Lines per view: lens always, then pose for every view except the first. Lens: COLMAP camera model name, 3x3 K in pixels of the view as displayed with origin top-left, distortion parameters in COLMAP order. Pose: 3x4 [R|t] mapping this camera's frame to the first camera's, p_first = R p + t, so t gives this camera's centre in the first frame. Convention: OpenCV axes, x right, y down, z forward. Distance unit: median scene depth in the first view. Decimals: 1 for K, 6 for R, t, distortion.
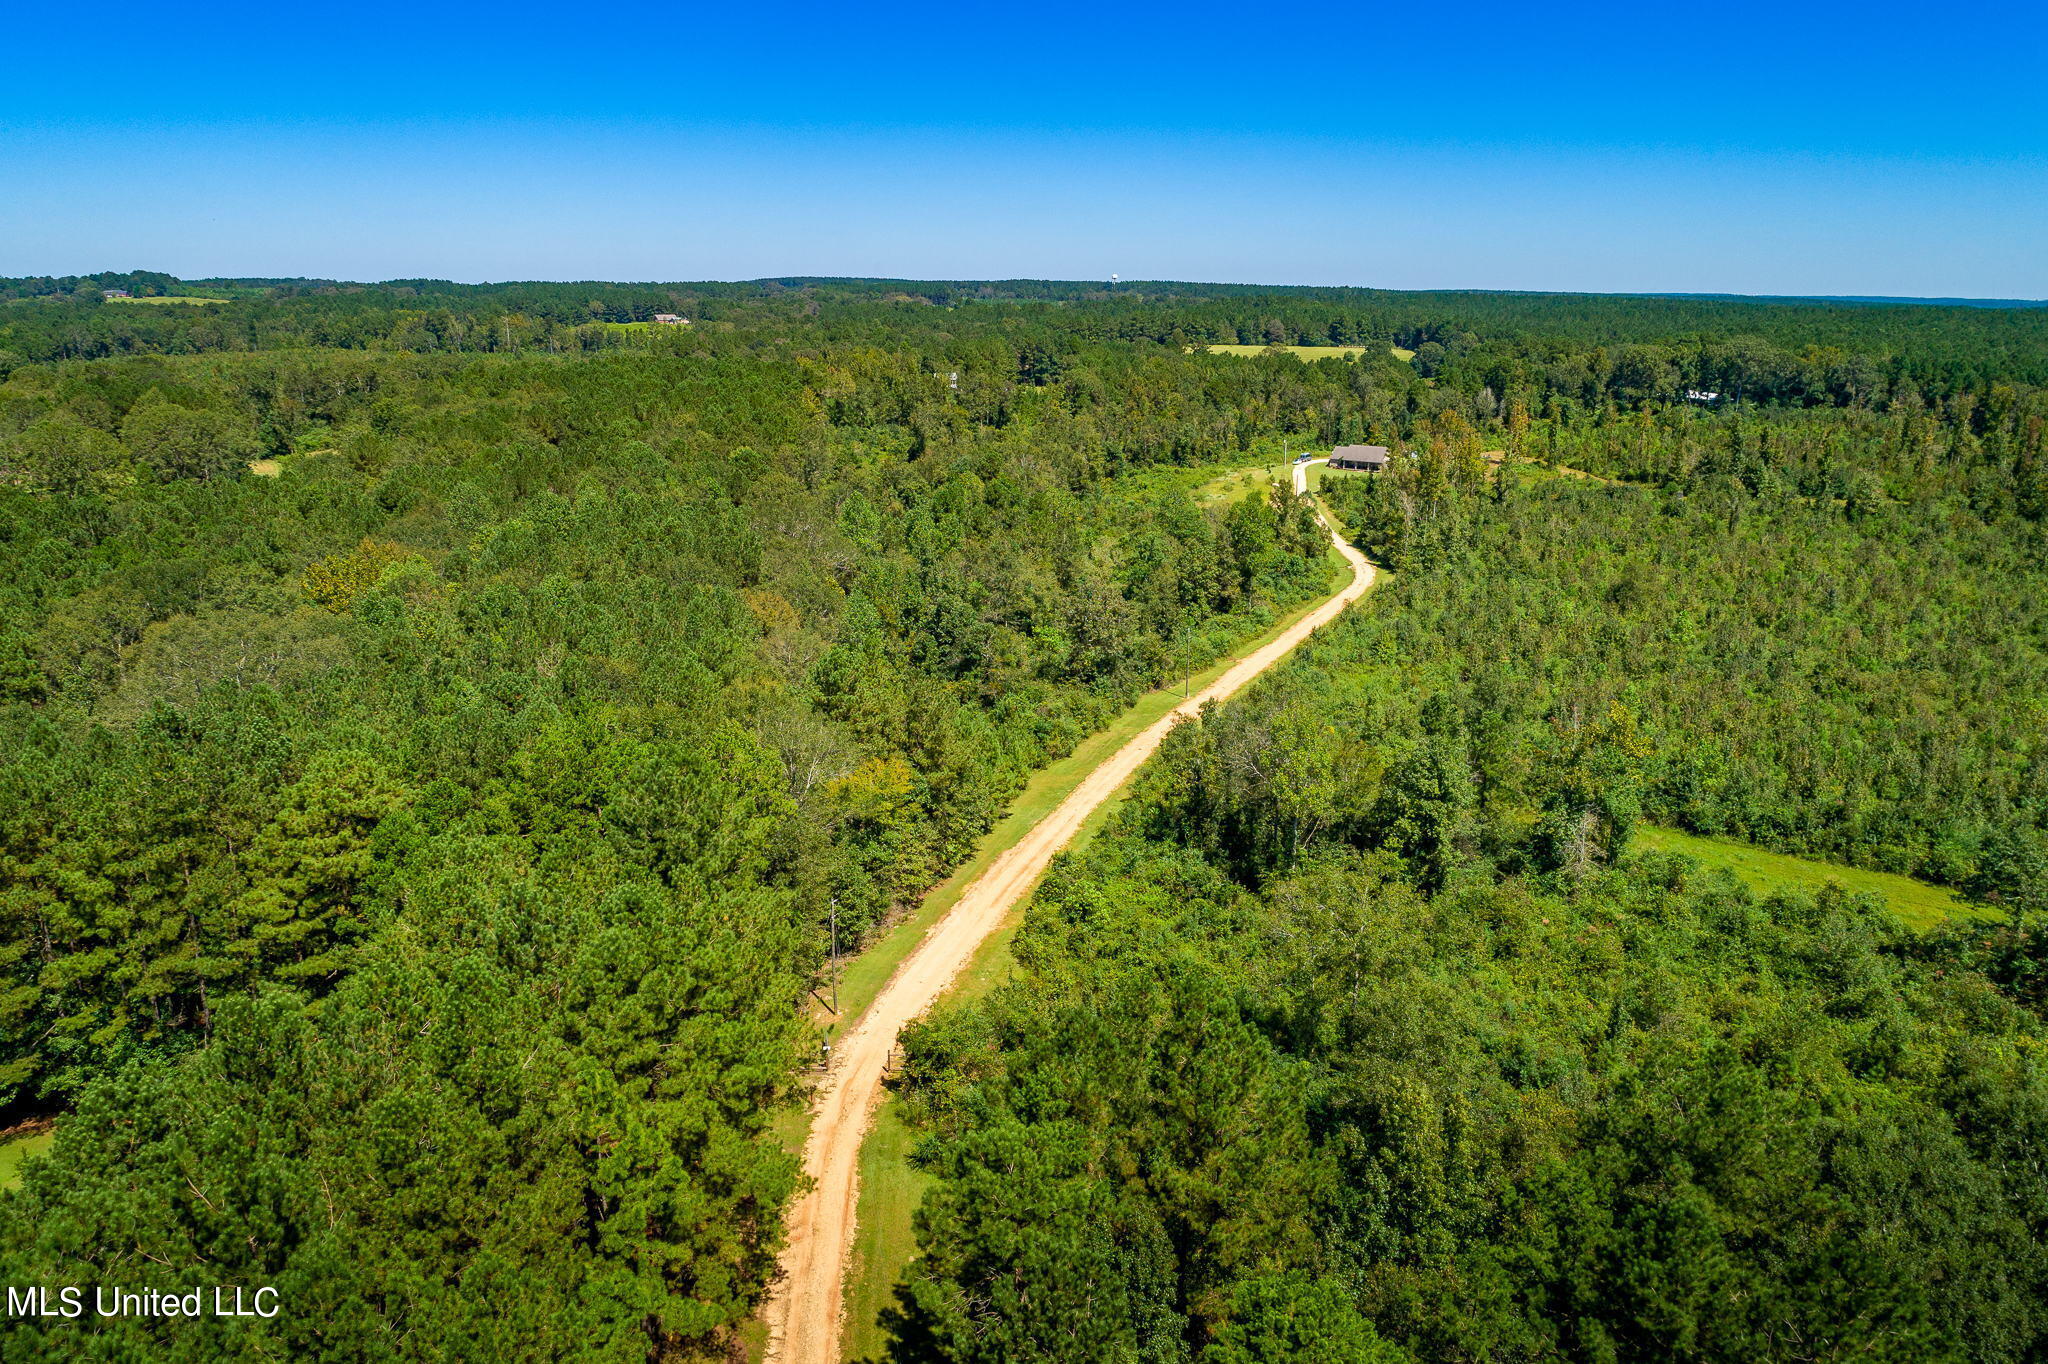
lens RADIAL K [[1400.9, 0, 1021.3], [0, 1400.9, 687.4], [0, 0, 1]] dist [-0.013855, 0.011836]
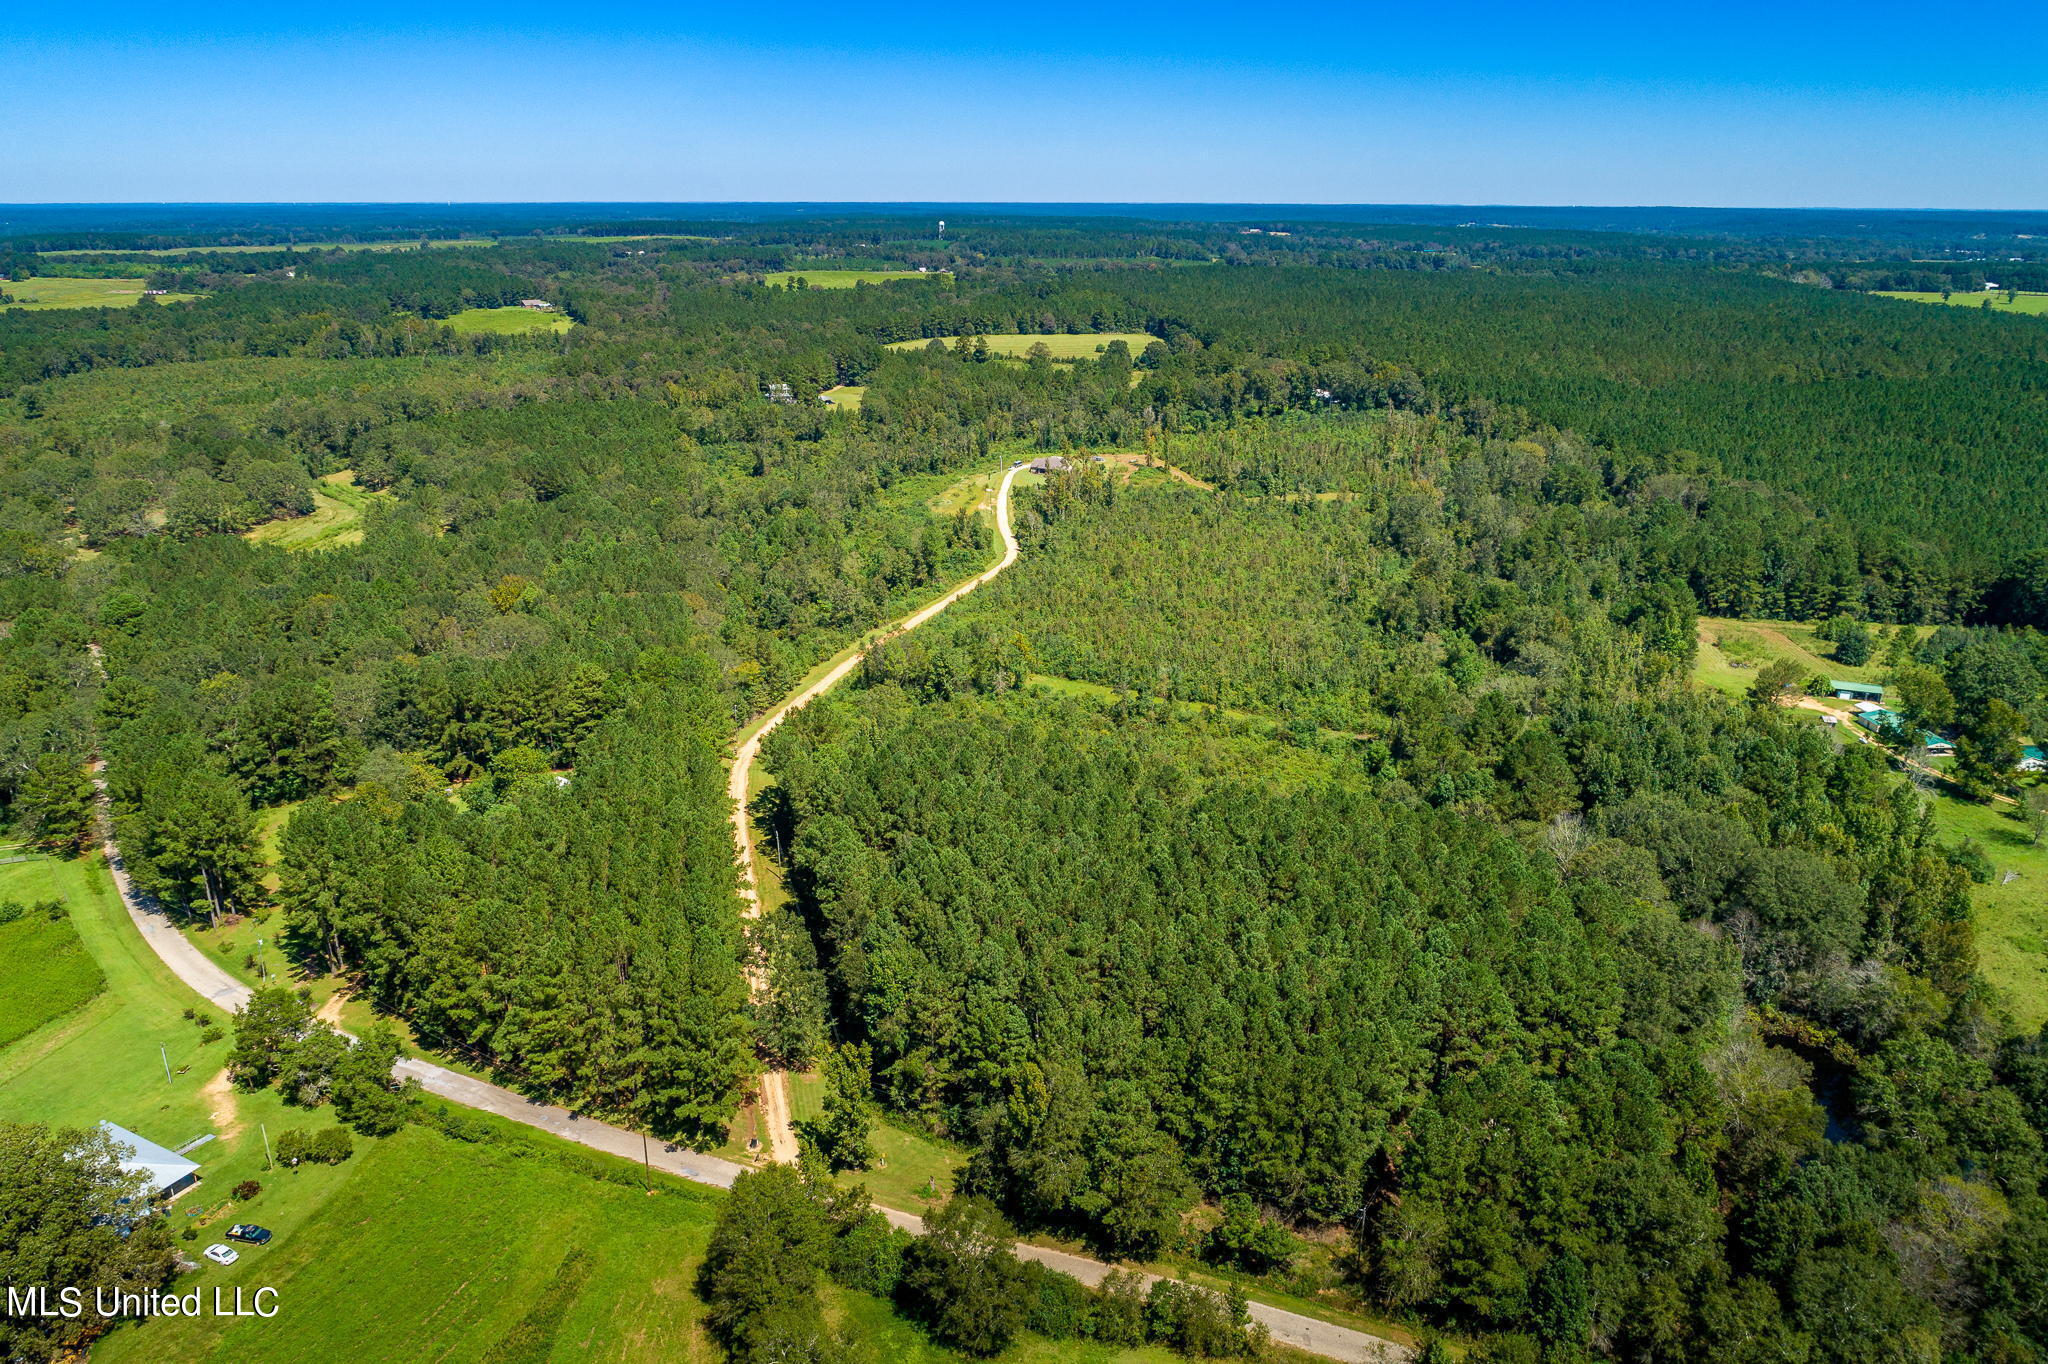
lens RADIAL K [[1400.9, 0, 1024.3], [0, 1400.9, 693.0], [0, 0, 1]] dist [-0.013855, 0.011836]
pose [[0.994066, -0.042620, 0.100077, 0.097572], [0.036431, 0.997356, 0.062877, -0.025092], [-0.102493, -0.058858, 0.992991, -1.083542]]
